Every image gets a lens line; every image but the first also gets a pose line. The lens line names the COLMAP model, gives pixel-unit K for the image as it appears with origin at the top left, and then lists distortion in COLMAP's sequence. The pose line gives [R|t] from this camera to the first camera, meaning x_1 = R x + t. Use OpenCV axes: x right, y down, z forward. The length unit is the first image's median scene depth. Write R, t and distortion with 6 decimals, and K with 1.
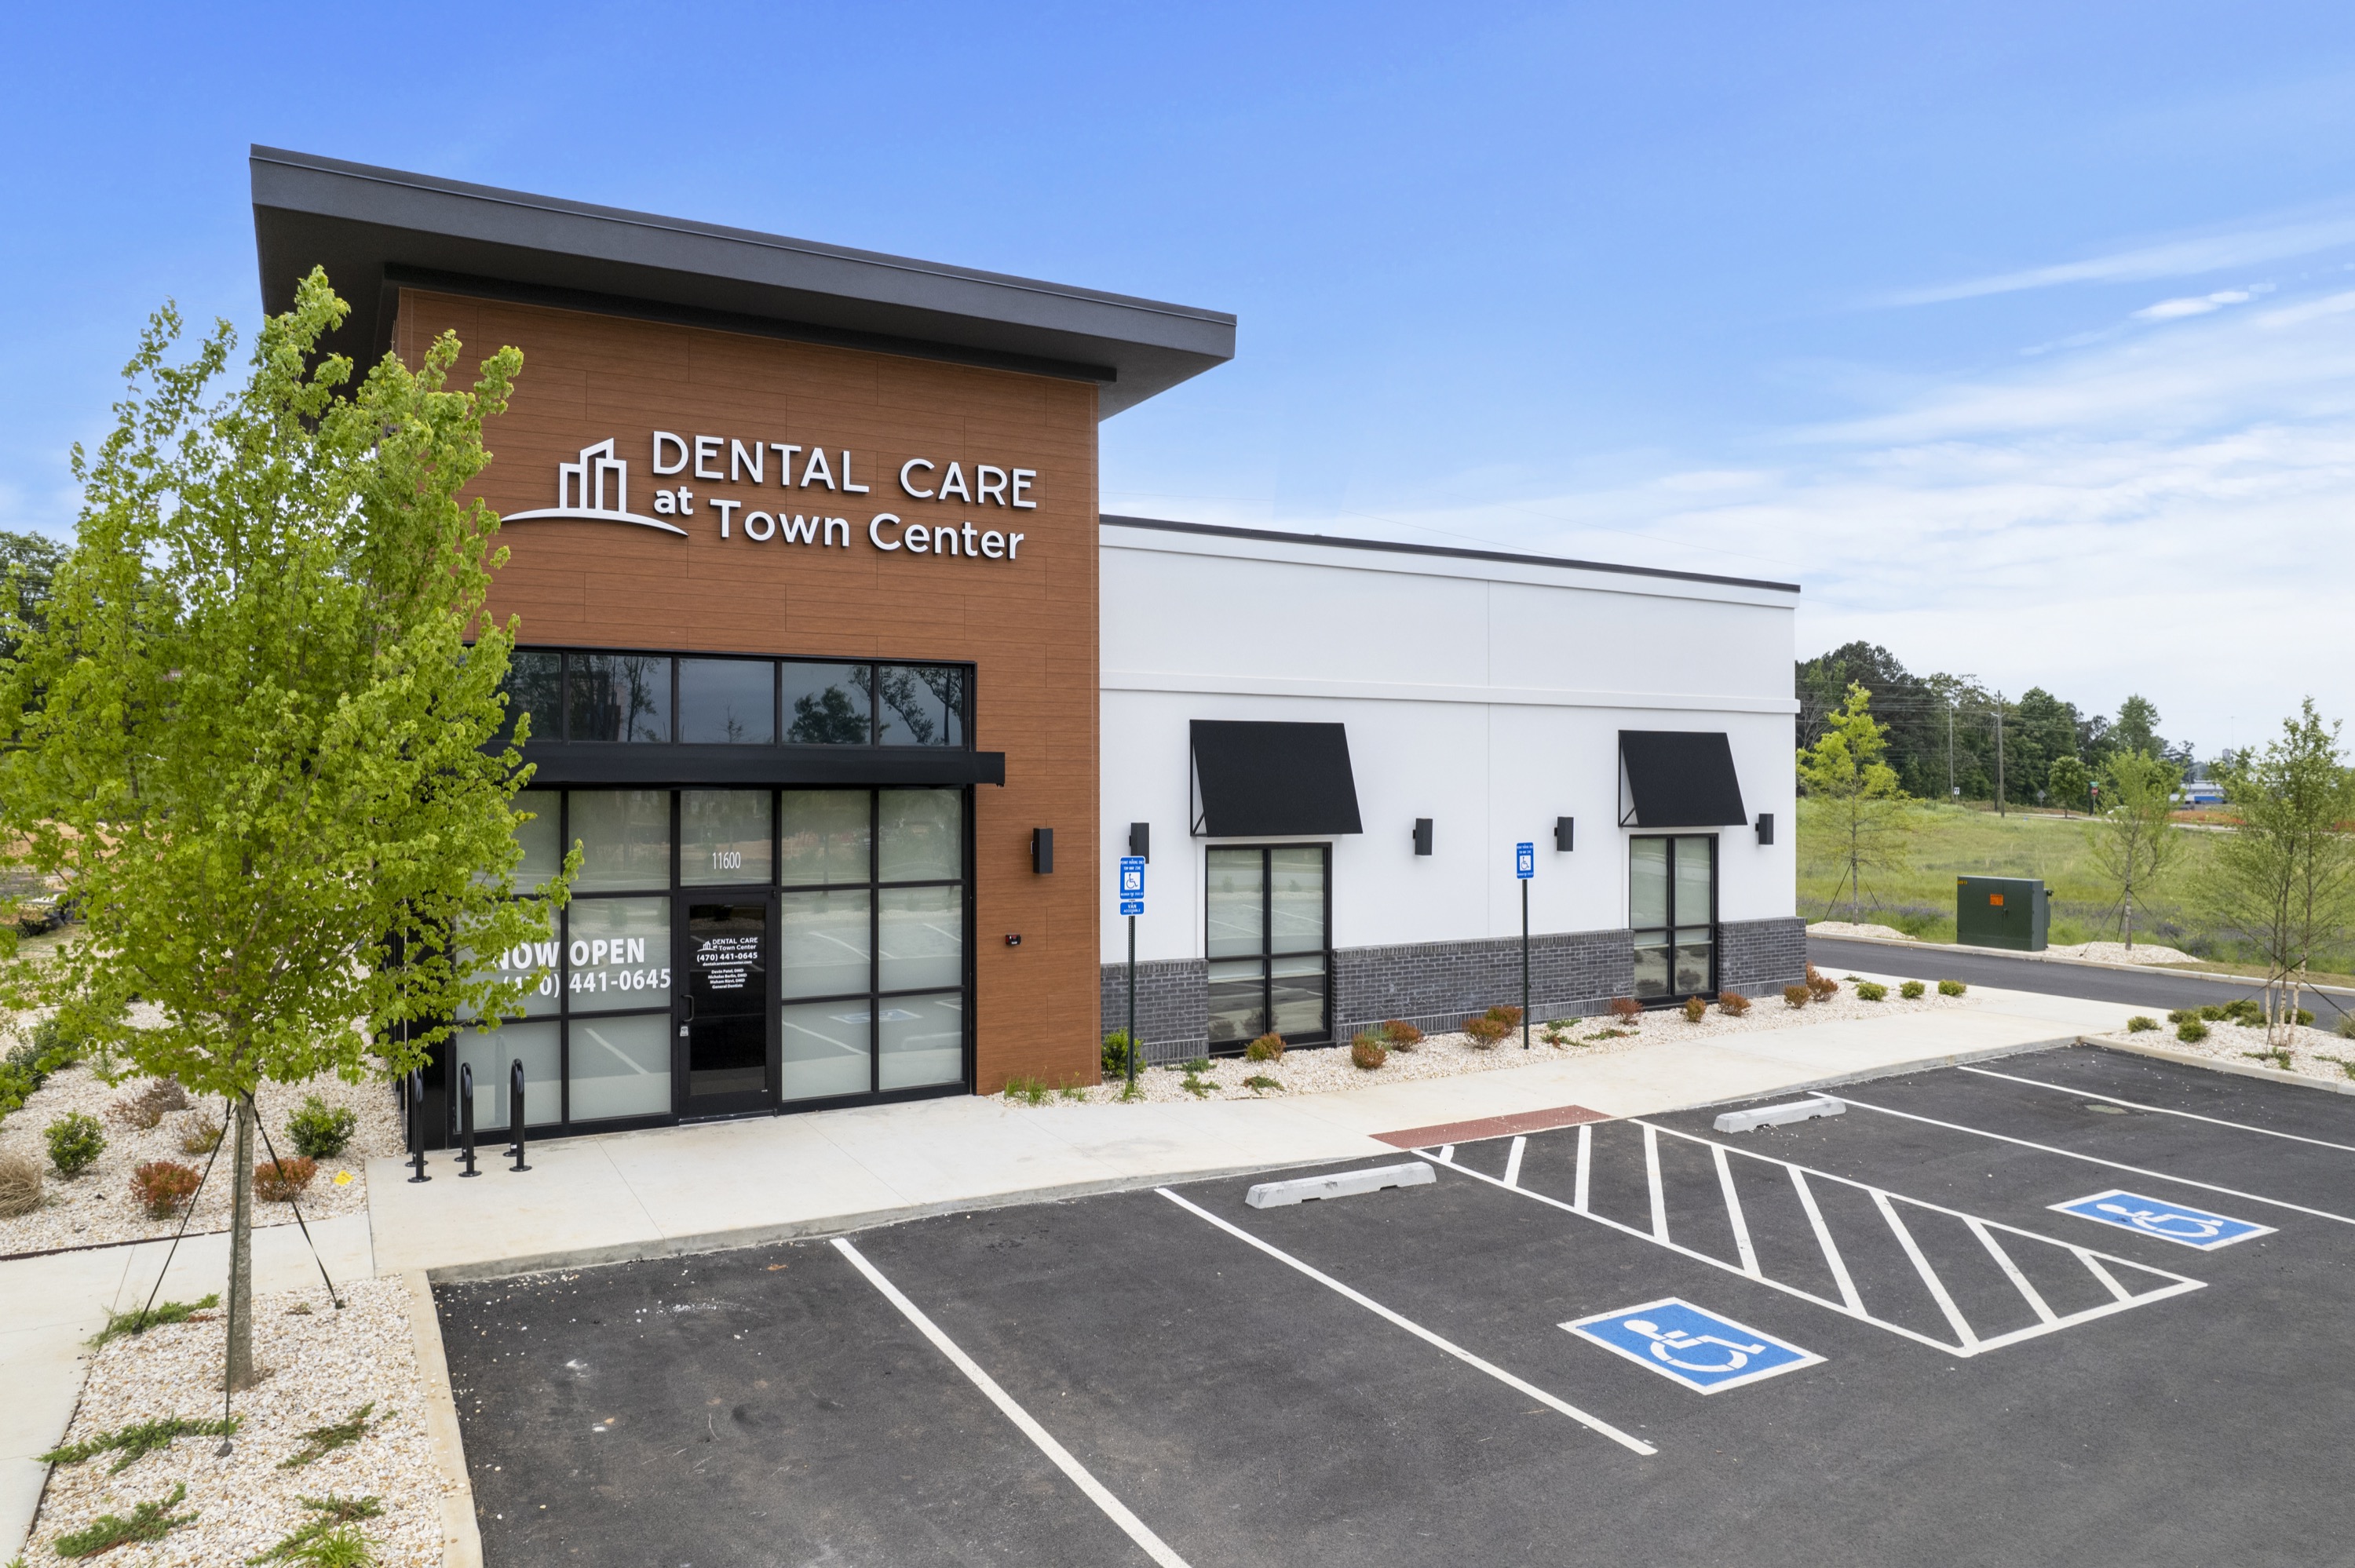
lens RADIAL K [[1503.9, 0, 1187.3], [0, 1503.9, 777.8], [0, 0, 1]] dist [-0.067135, 0.066280]
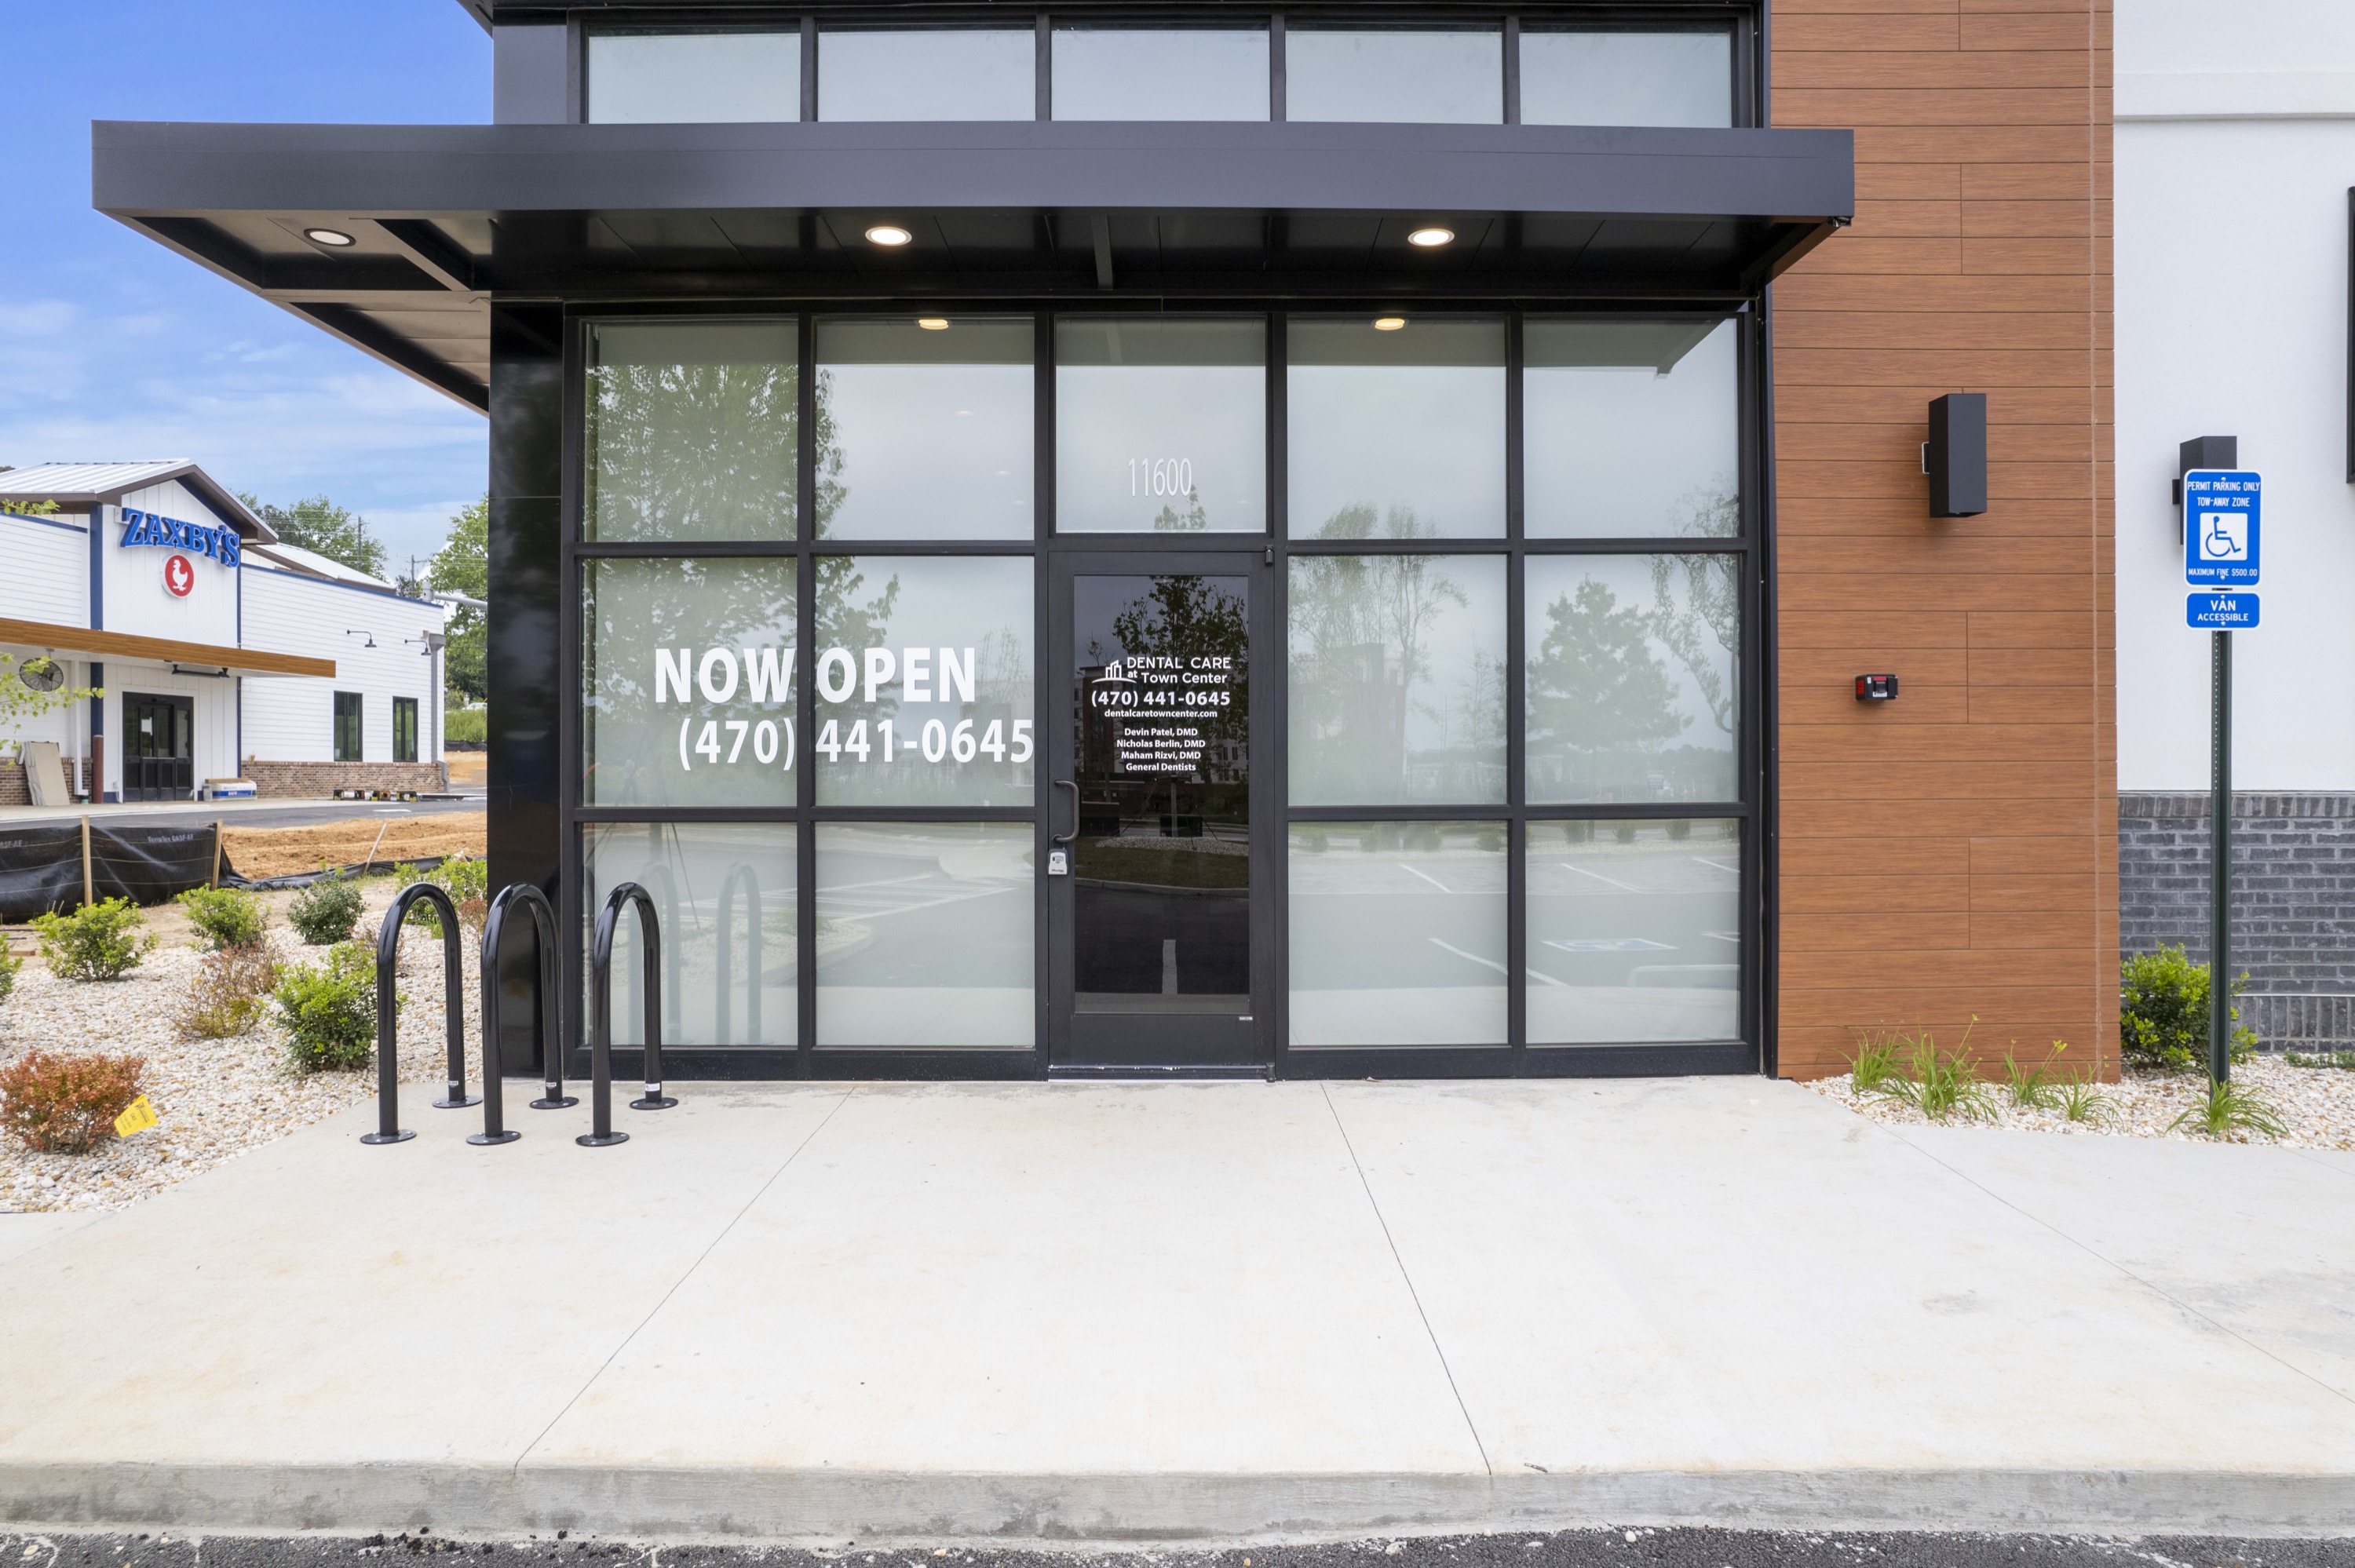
lens RADIAL K [[1500.2, 0, 1177.5], [0, 1500.2, 784.0], [0, 0, 1]] dist [-0.082383, 0.076518]
pose [[0.866028, -0.000207, -0.499995, -0.086510], [0.004502, 0.999963, 0.007384, 0.137549], [0.499975, -0.008646, 0.865997, 0.613838]]
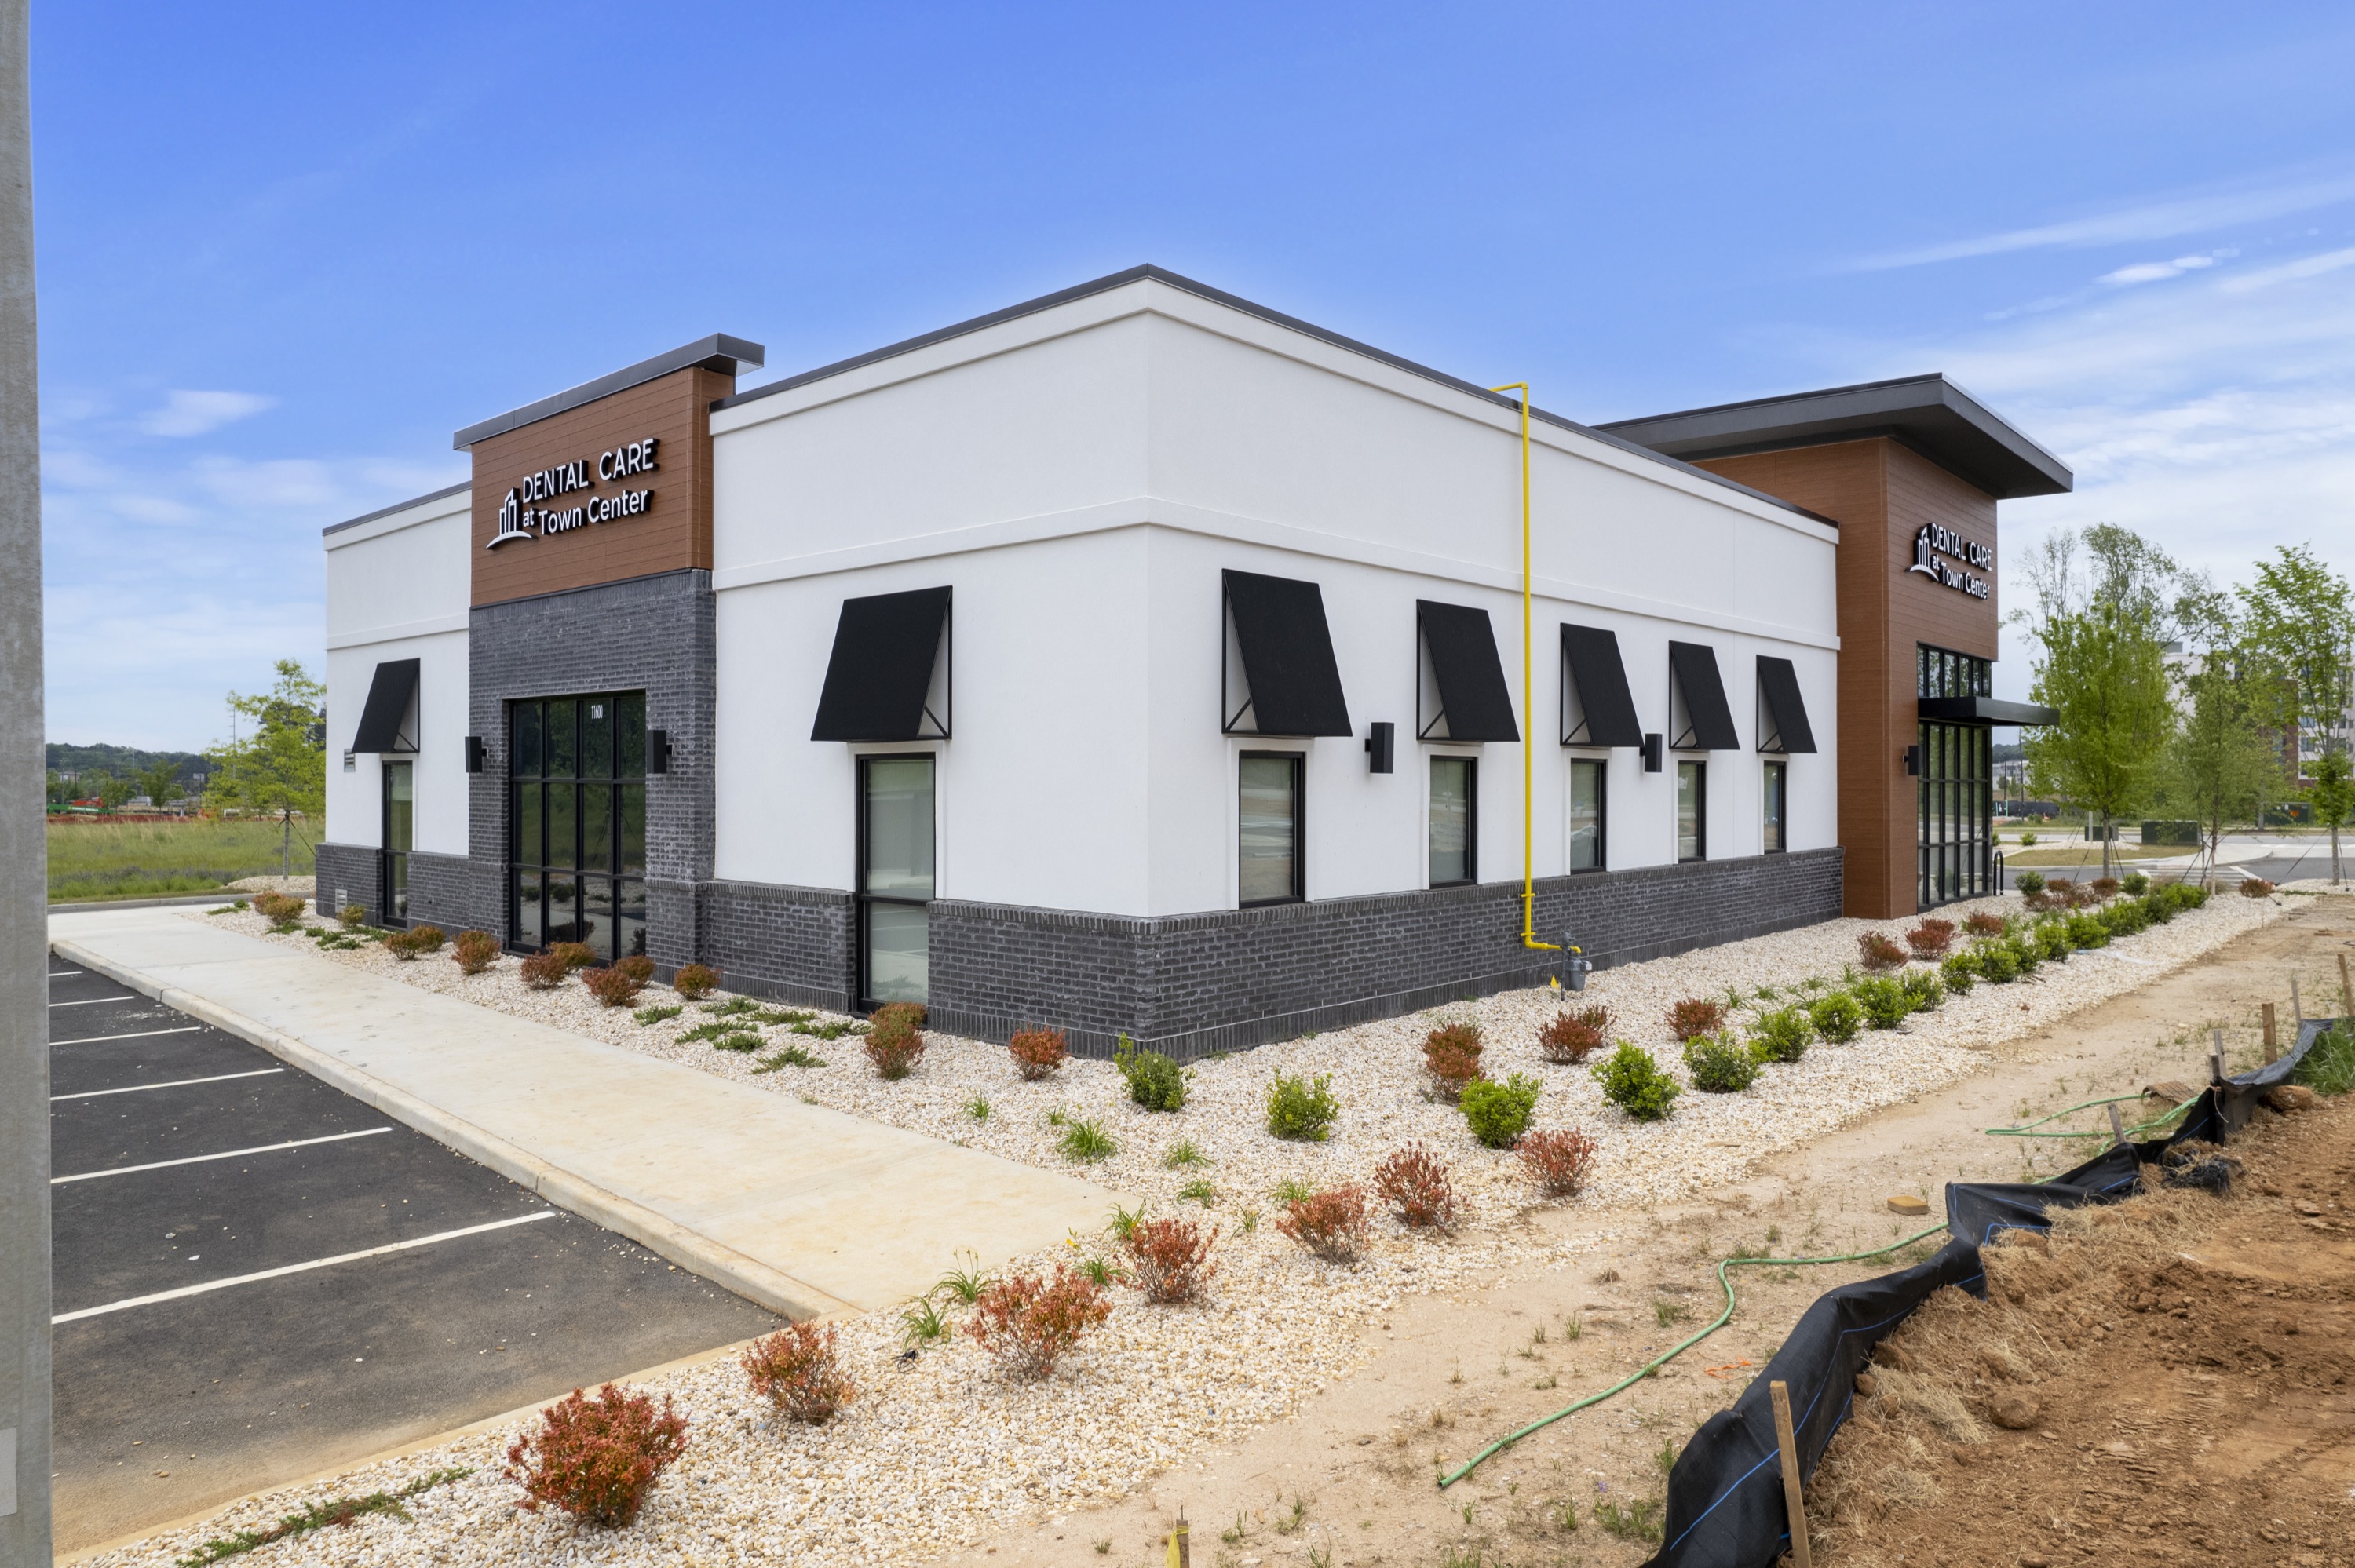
lens RADIAL K [[1500.2, 0, 1177.5], [0, 1500.2, 784.0], [0, 0, 1]] dist [-0.082383, 0.076518]
pose [[0.308130, -0.002354, -0.951341, 1.324930], [-0.011944, 0.999909, -0.006343, 0.098581], [0.951269, 0.013317, 0.308074, 1.116243]]
